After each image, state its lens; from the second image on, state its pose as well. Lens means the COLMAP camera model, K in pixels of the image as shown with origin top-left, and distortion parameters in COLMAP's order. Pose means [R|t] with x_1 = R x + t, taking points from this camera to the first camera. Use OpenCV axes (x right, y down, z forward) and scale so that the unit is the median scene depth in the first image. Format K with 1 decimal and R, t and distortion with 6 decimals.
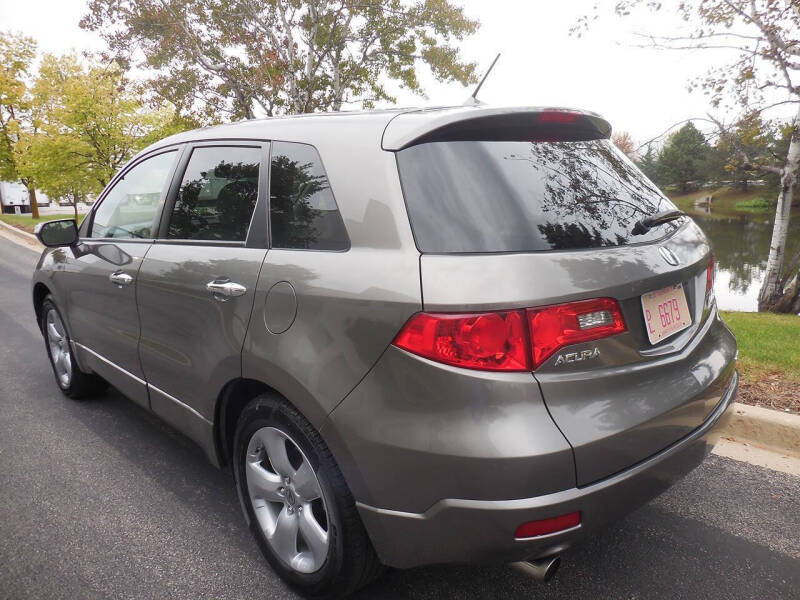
lens RADIAL K [[563.5, 0, 398.0], [0, 563.5, 299.5], [0, 0, 1]] dist [0.024528, -0.016078]
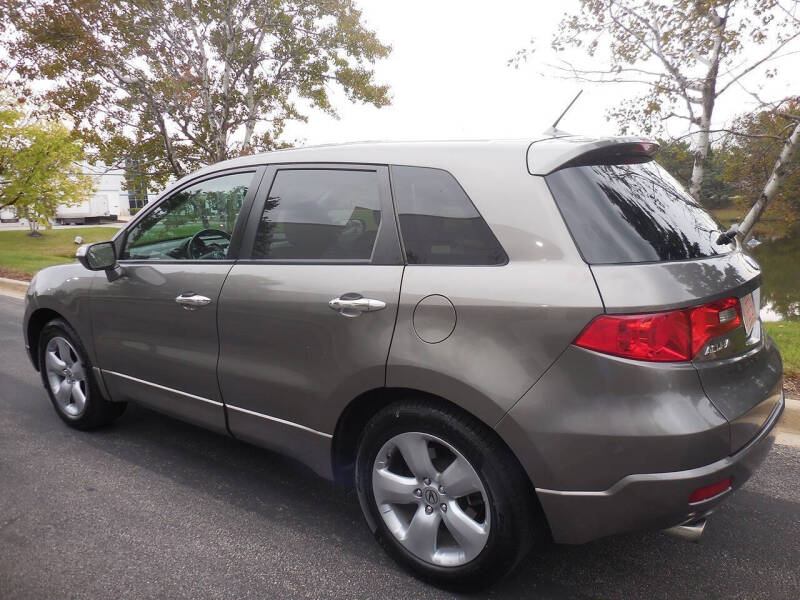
lens RADIAL K [[563.5, 0, 397.7], [0, 563.5, 304.5], [0, 0, 1]] dist [0.024528, -0.016078]
pose [[0.983289, -0.033996, 0.178849, -0.426103], [0.038032, 0.999092, -0.019181, 0.004772], [-0.178035, 0.025663, 0.983690, -0.048672]]
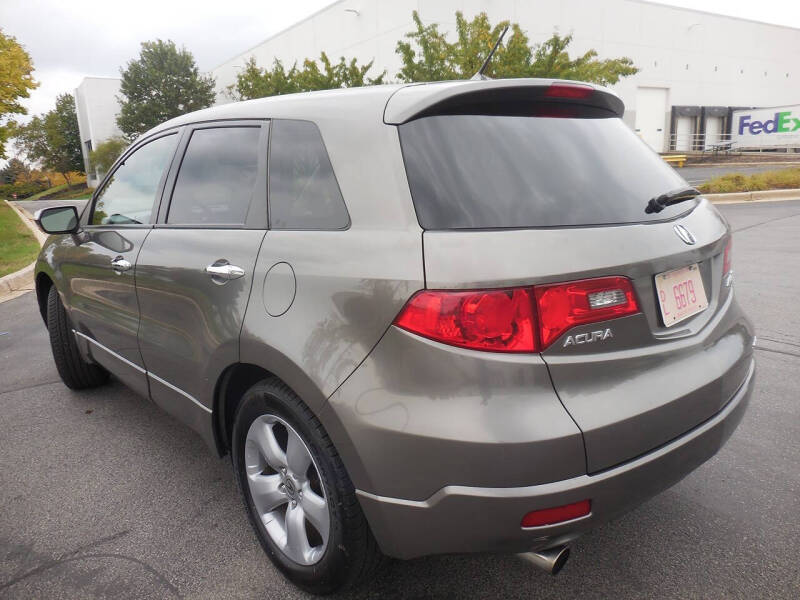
lens RADIAL K [[563.5, 0, 398.8], [0, 563.5, 299.3], [0, 0, 1]] dist [0.024528, -0.016078]
pose [[0.999918, 0.002240, -0.012586, 0.008067], [-0.002188, 0.999989, 0.004086, 0.024705], [0.012595, -0.004058, 0.999912, 0.033558]]
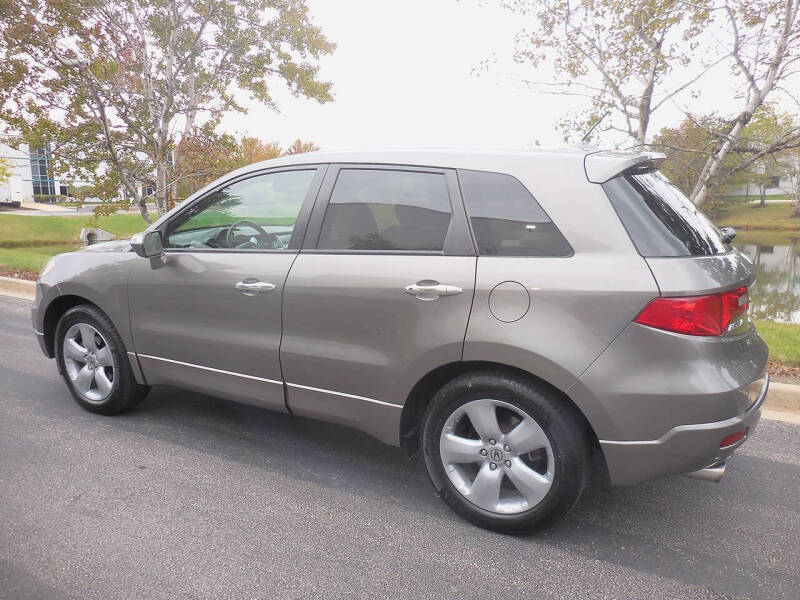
lens RADIAL K [[563.5, 0, 397.0], [0, 563.5, 301.4], [0, 0, 1]] dist [0.024528, -0.016078]
pose [[0.951587, -0.026519, 0.306234, -0.762494], [0.032555, 0.999363, -0.014619, 0.021463], [-0.305651, 0.023880, 0.951844, -0.126845]]
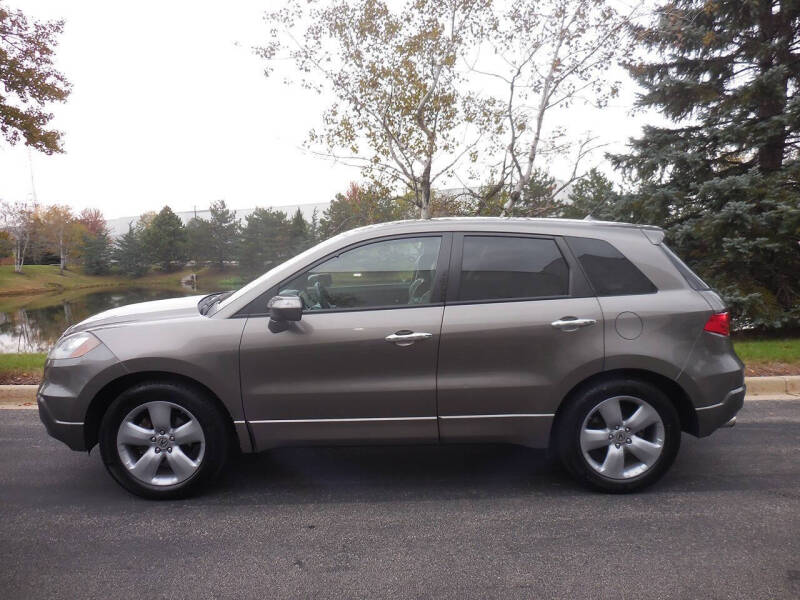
lens RADIAL K [[563.5, 0, 396.4], [0, 563.5, 303.3], [0, 0, 1]] dist [0.024528, -0.016078]
pose [[0.672555, -0.046129, 0.738608, -1.906658], [0.141189, 0.987721, -0.066875, -0.038415], [-0.726454, 0.149260, 0.670810, 0.263689]]
